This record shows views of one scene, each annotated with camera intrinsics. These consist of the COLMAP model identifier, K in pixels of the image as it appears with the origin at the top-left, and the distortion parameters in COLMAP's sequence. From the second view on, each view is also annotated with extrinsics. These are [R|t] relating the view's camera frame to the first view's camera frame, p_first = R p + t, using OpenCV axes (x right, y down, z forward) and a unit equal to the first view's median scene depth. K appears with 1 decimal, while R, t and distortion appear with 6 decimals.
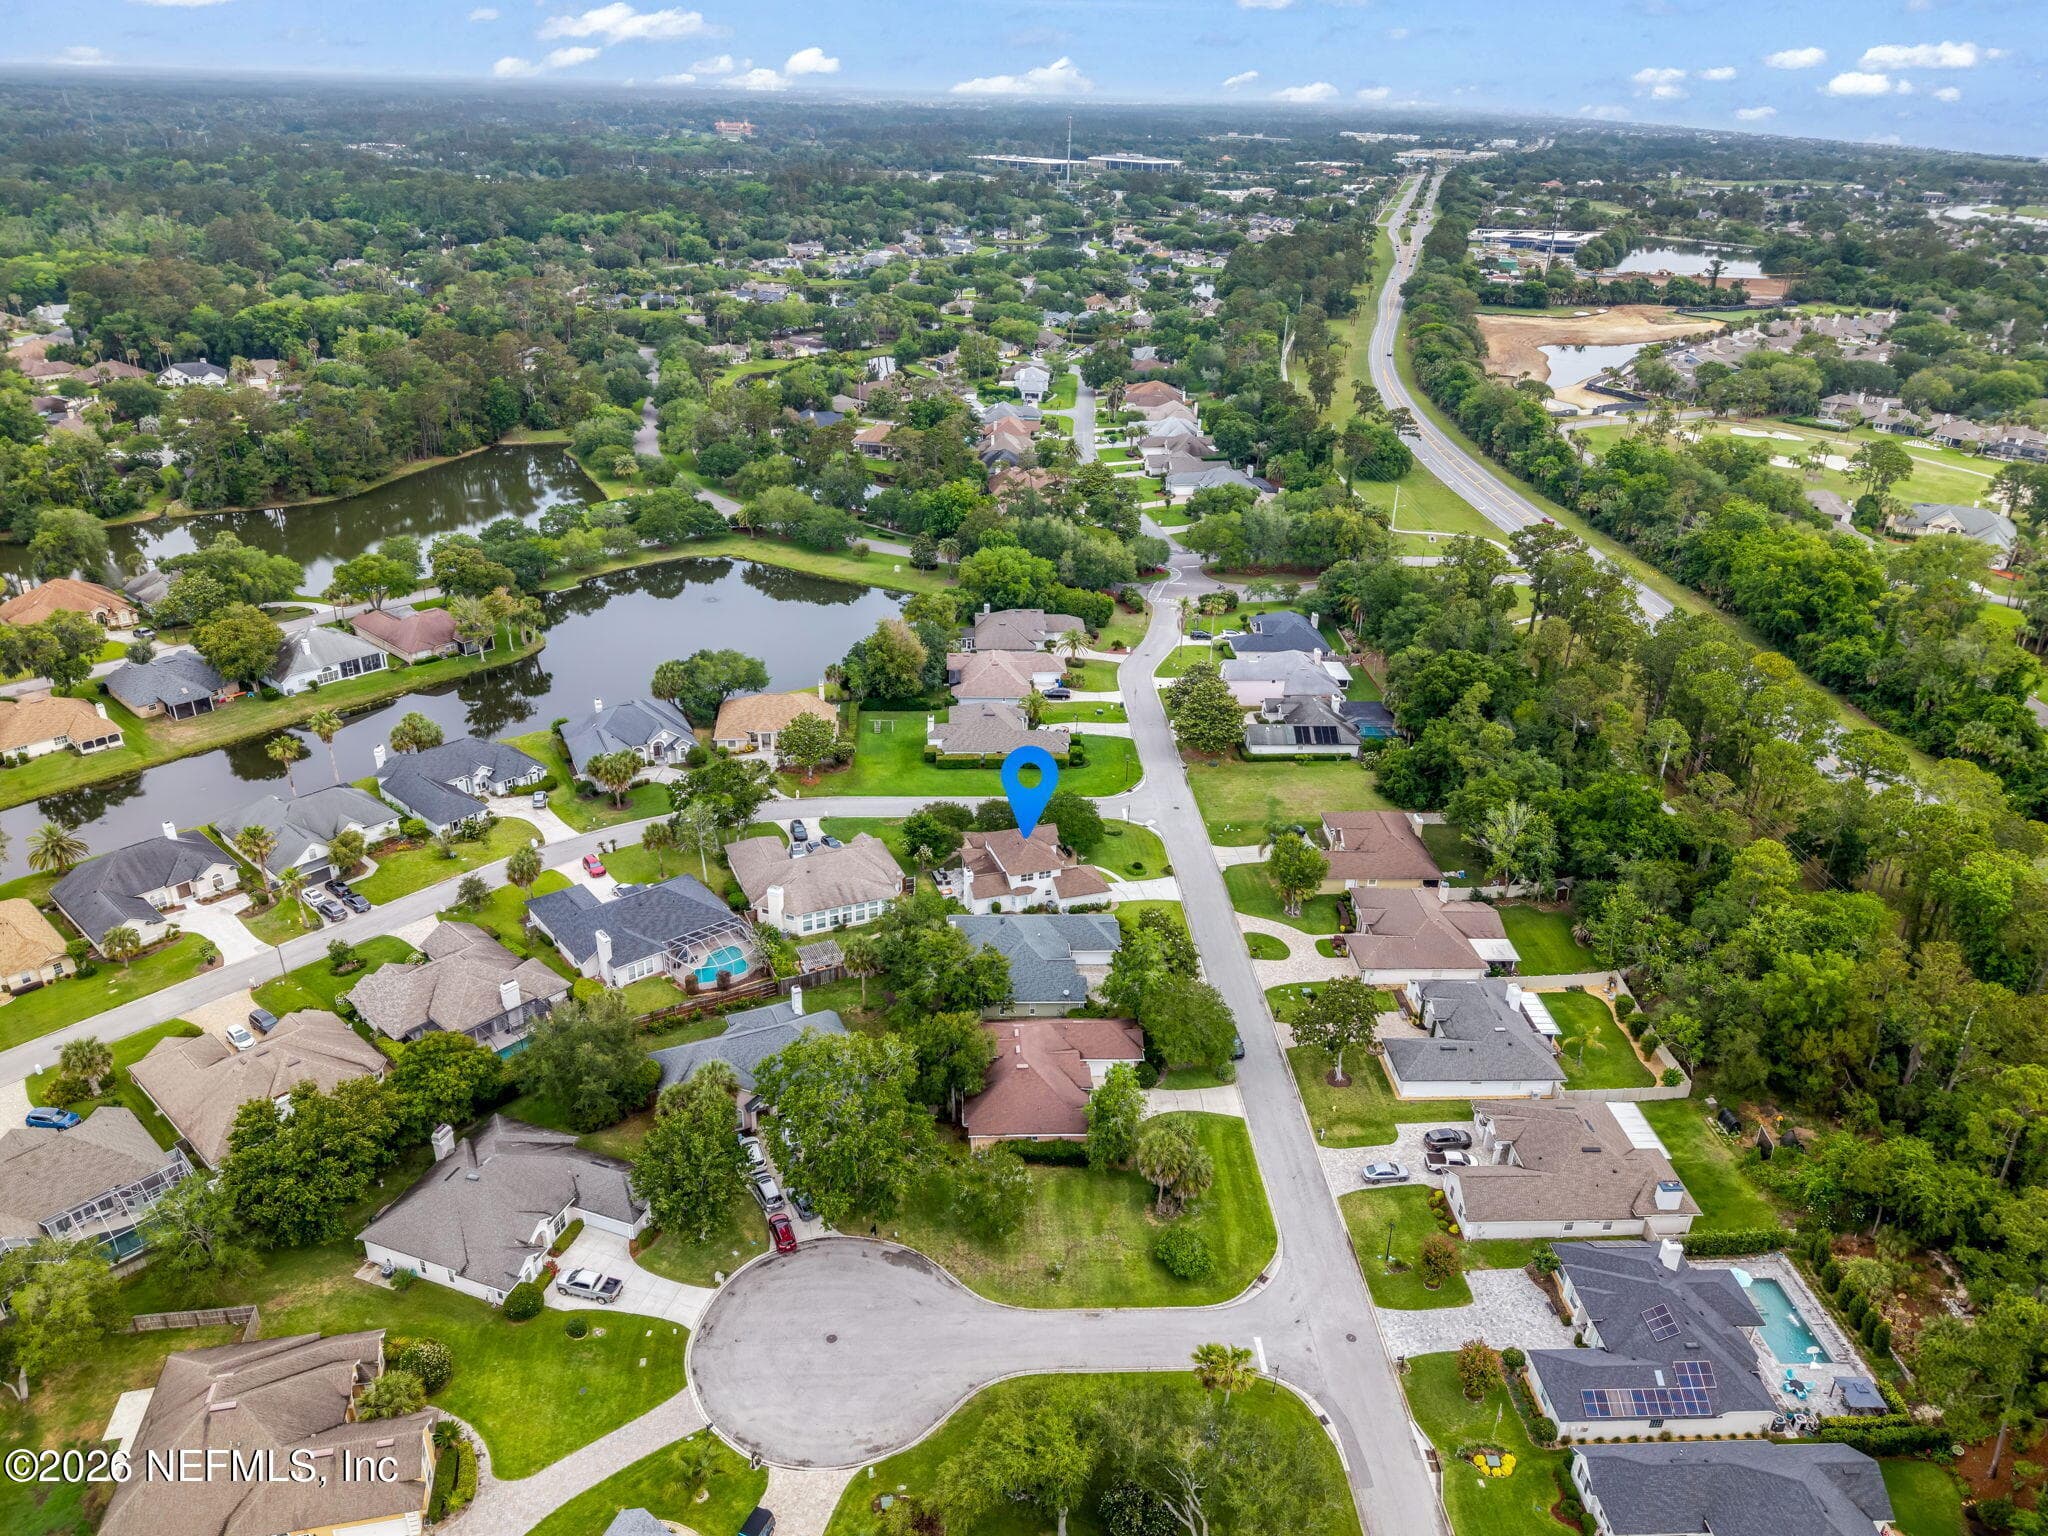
lens RADIAL K [[1384.3, 0, 1024.0], [0, 1384.3, 768.0], [0, 0, 1]] dist [0.039237, -0.045352]
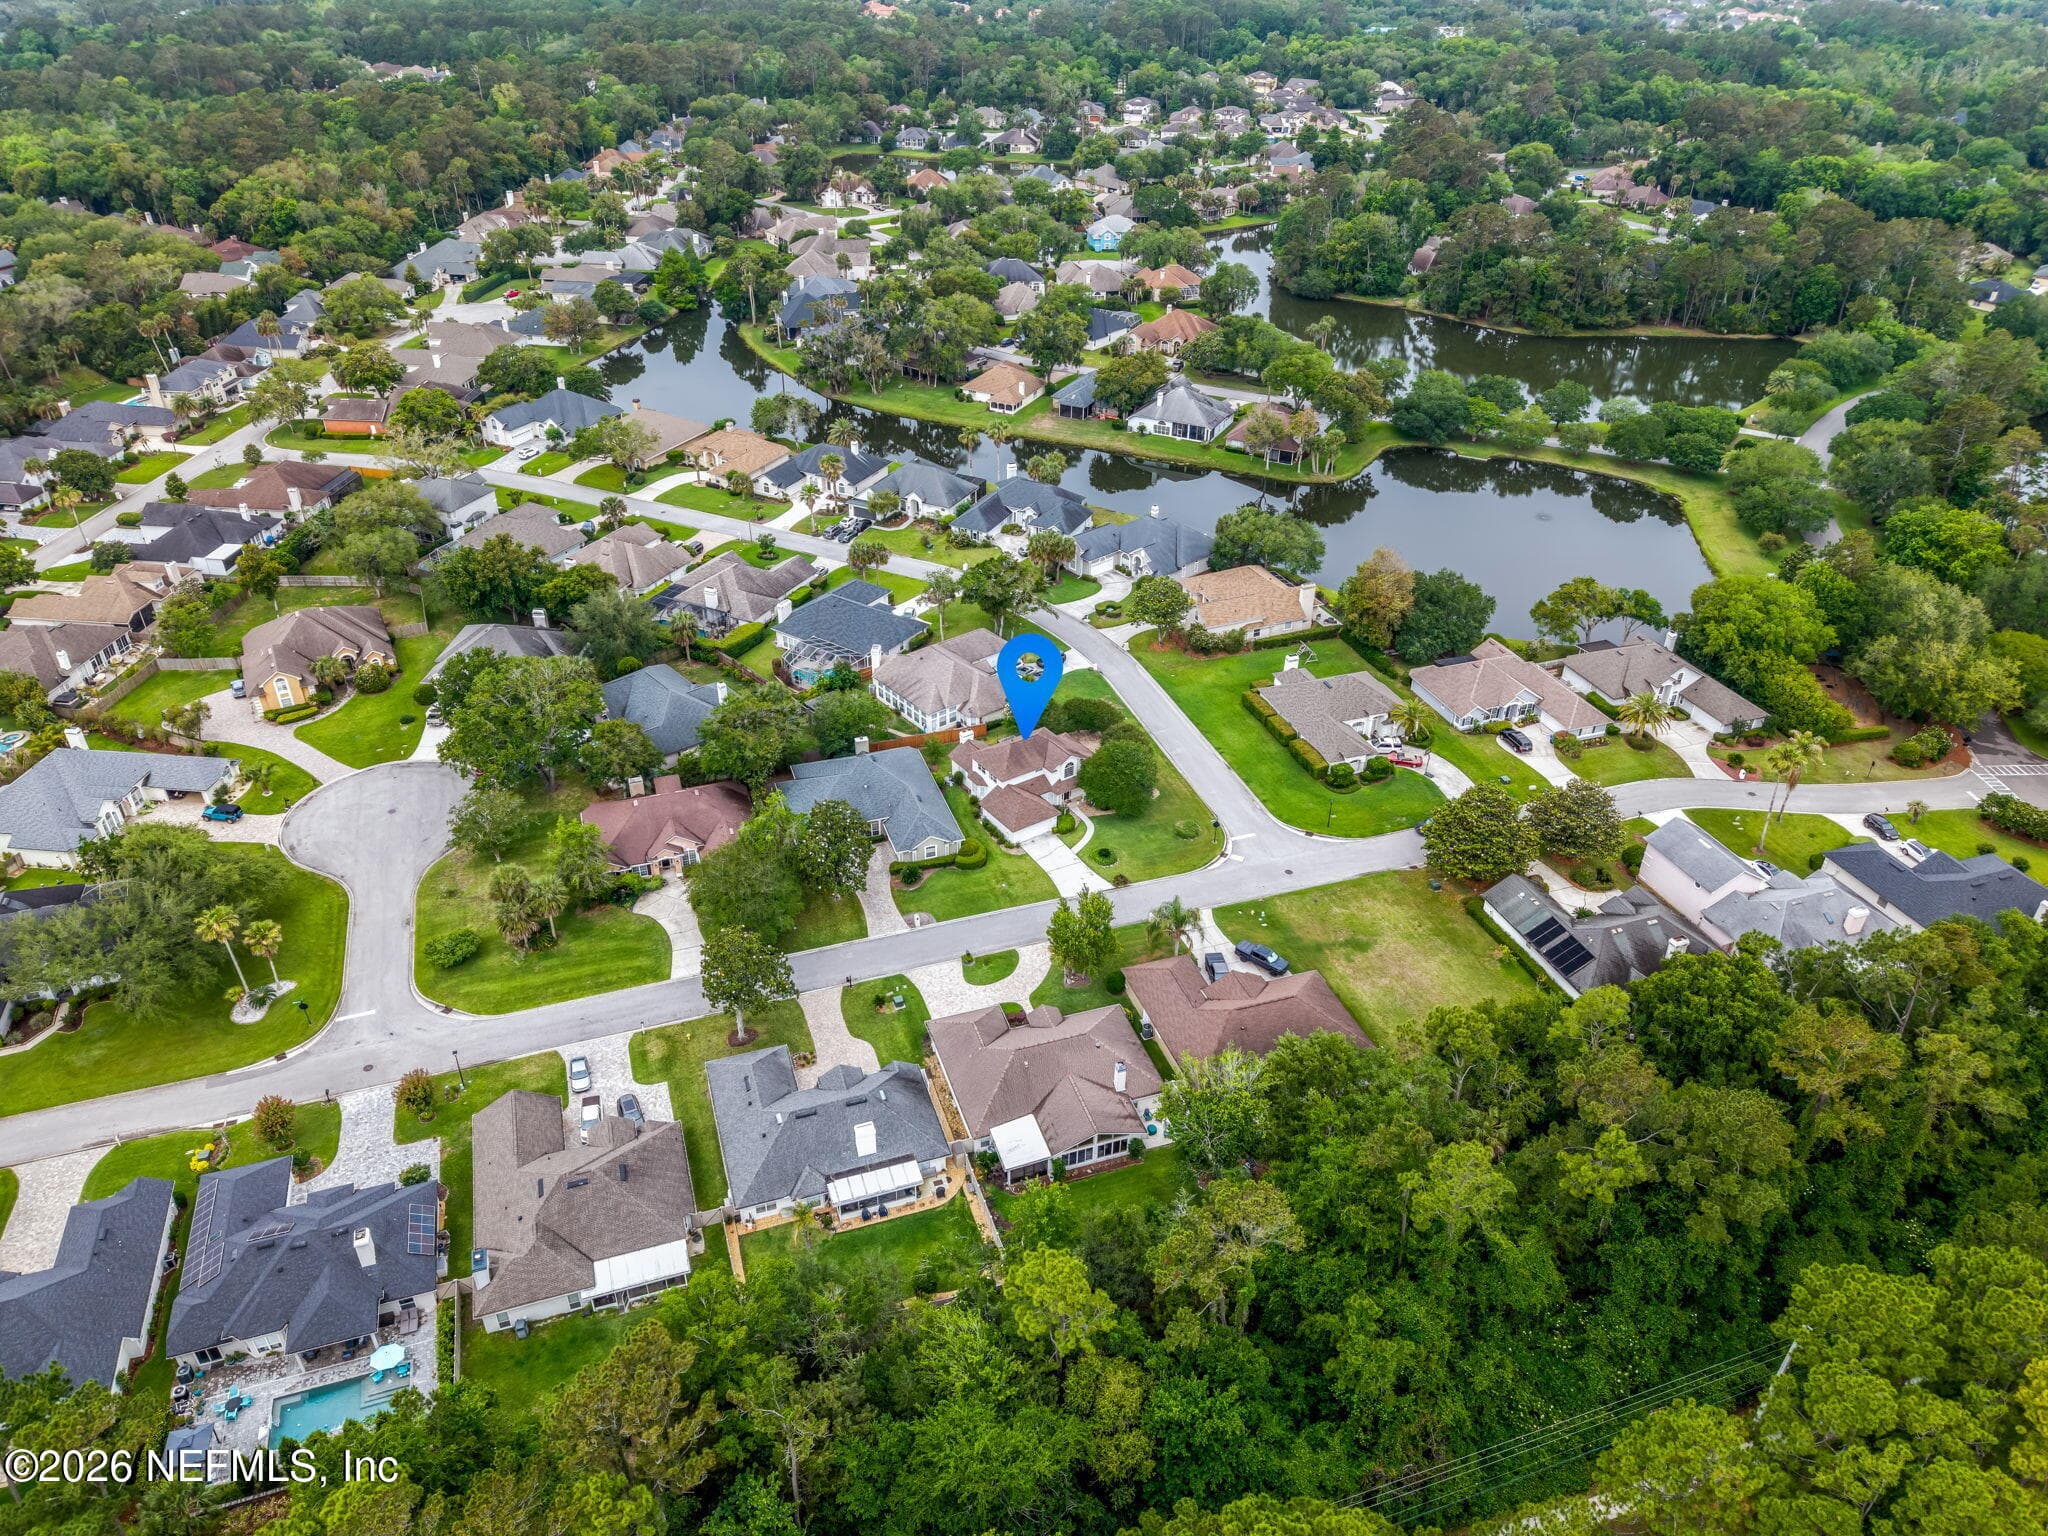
lens RADIAL K [[1384.3, 0, 1024.0], [0, 1384.3, 768.0], [0, 0, 1]] dist [0.039237, -0.045352]
pose [[0.278061, 0.499188, -0.820666, 0.657378], [-0.425092, 0.830093, 0.360891, -0.229243], [0.861382, 0.248509, 0.443017, 0.506988]]
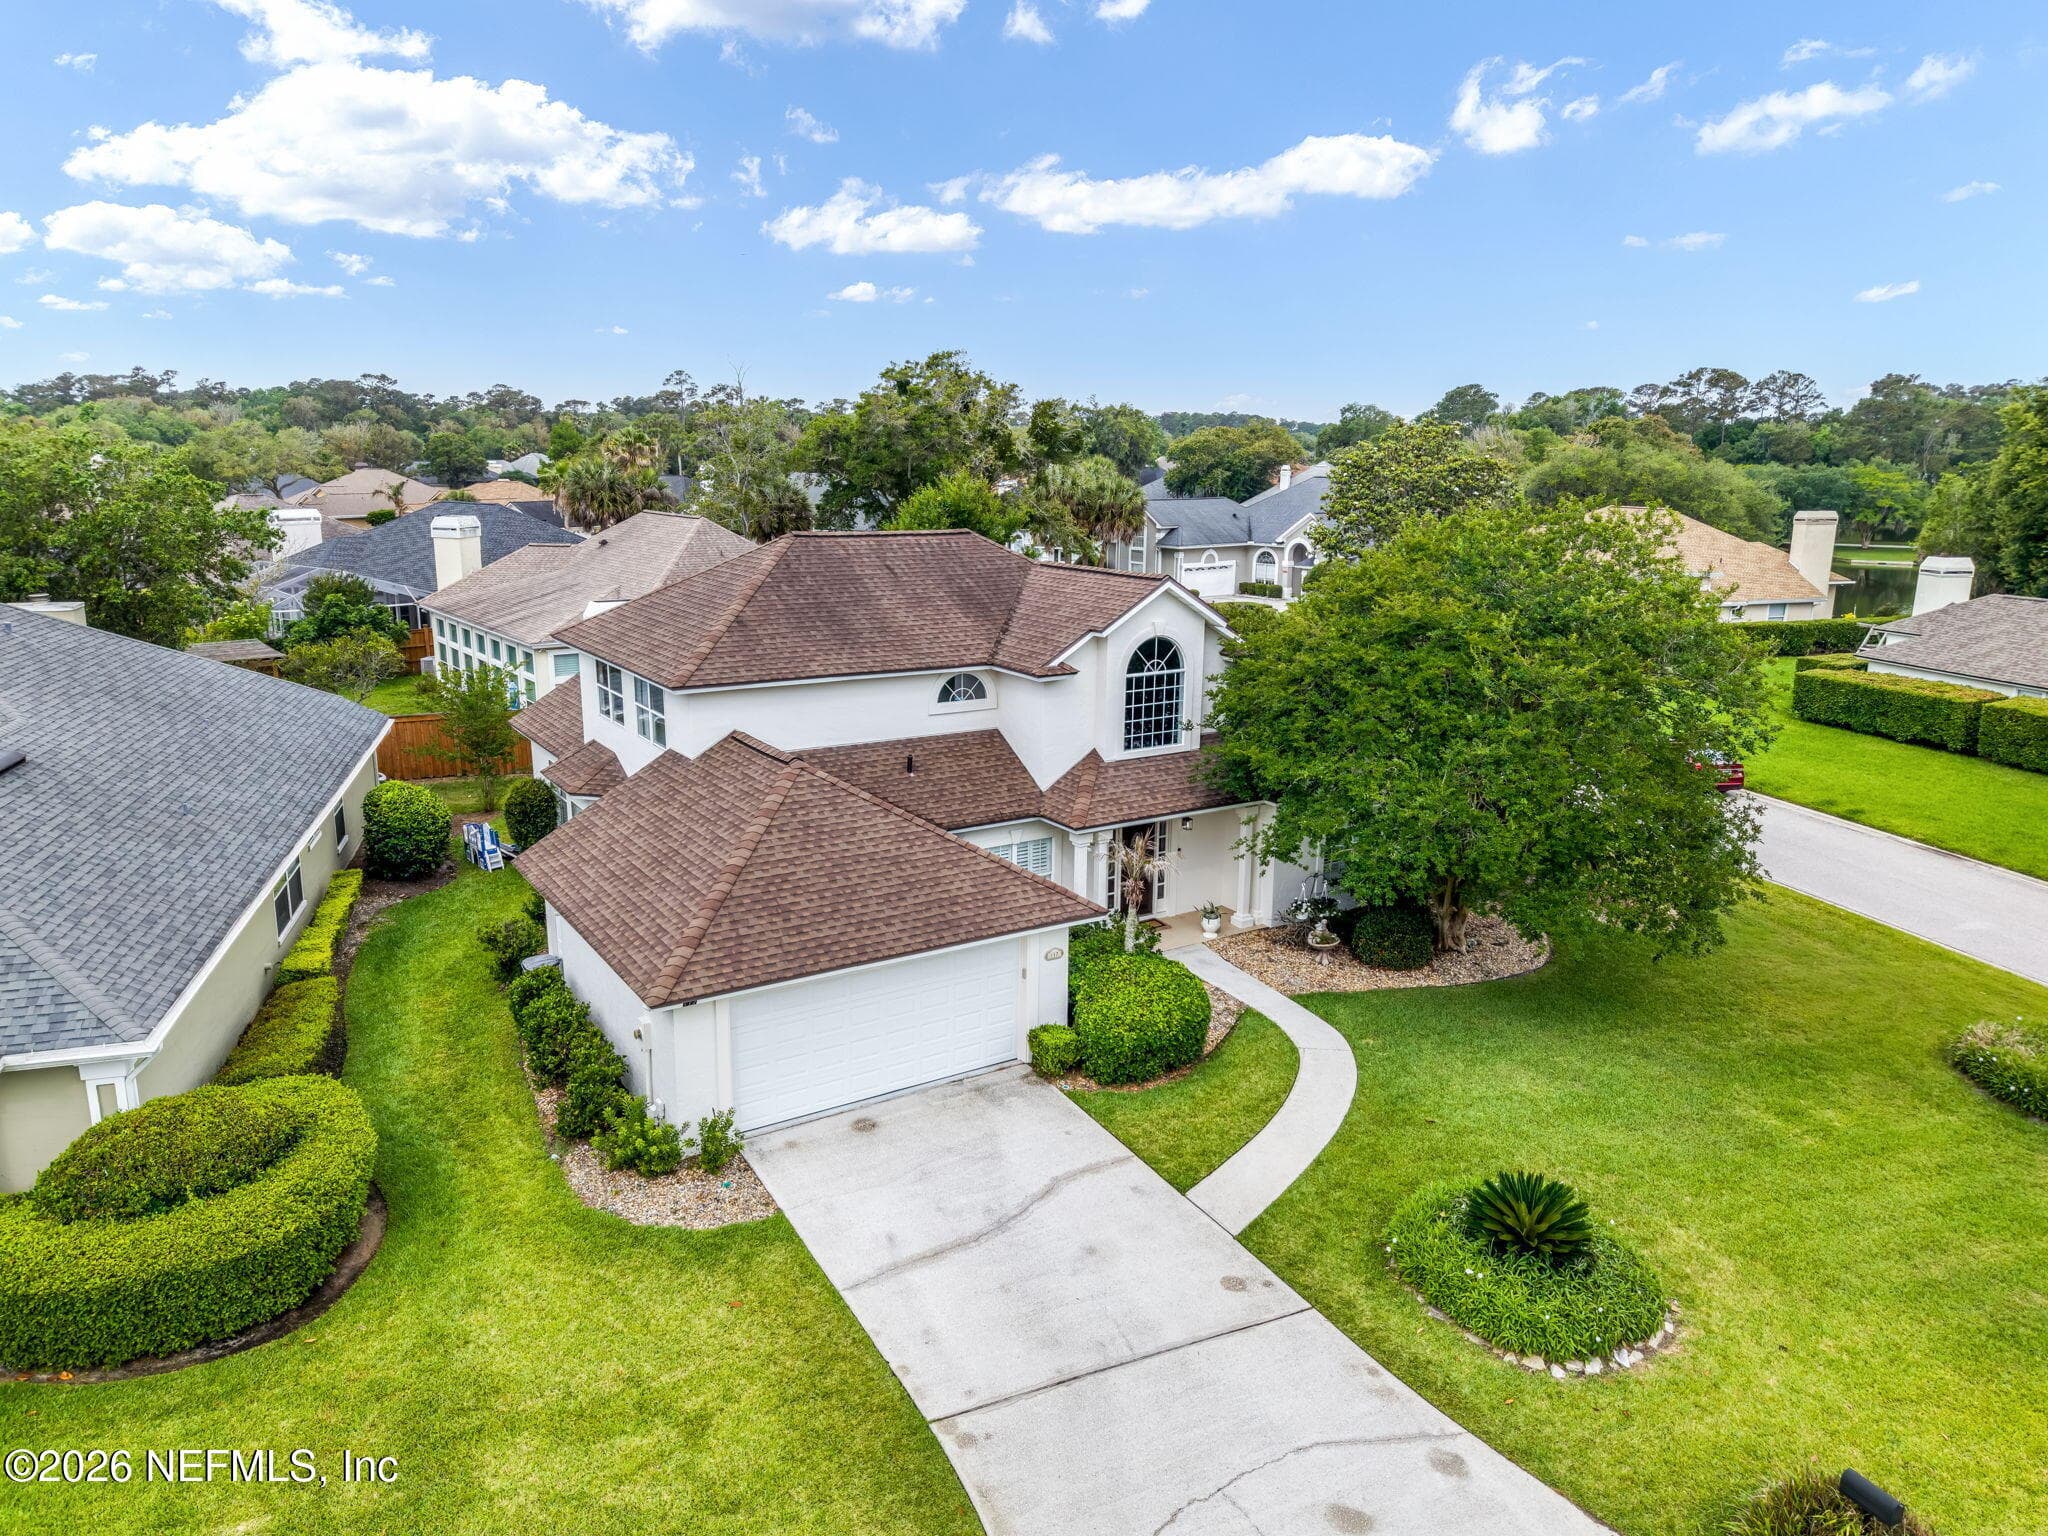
lens RADIAL K [[1384.3, 0, 1024.0], [0, 1384.3, 768.0], [0, 0, 1]] dist [0.039237, -0.045352]
pose [[0.247443, 0.195021, -0.949073, 0.132013], [-0.429077, 0.900303, 0.073130, 0.047855], [0.868714, 0.389130, 0.306453, 0.834510]]
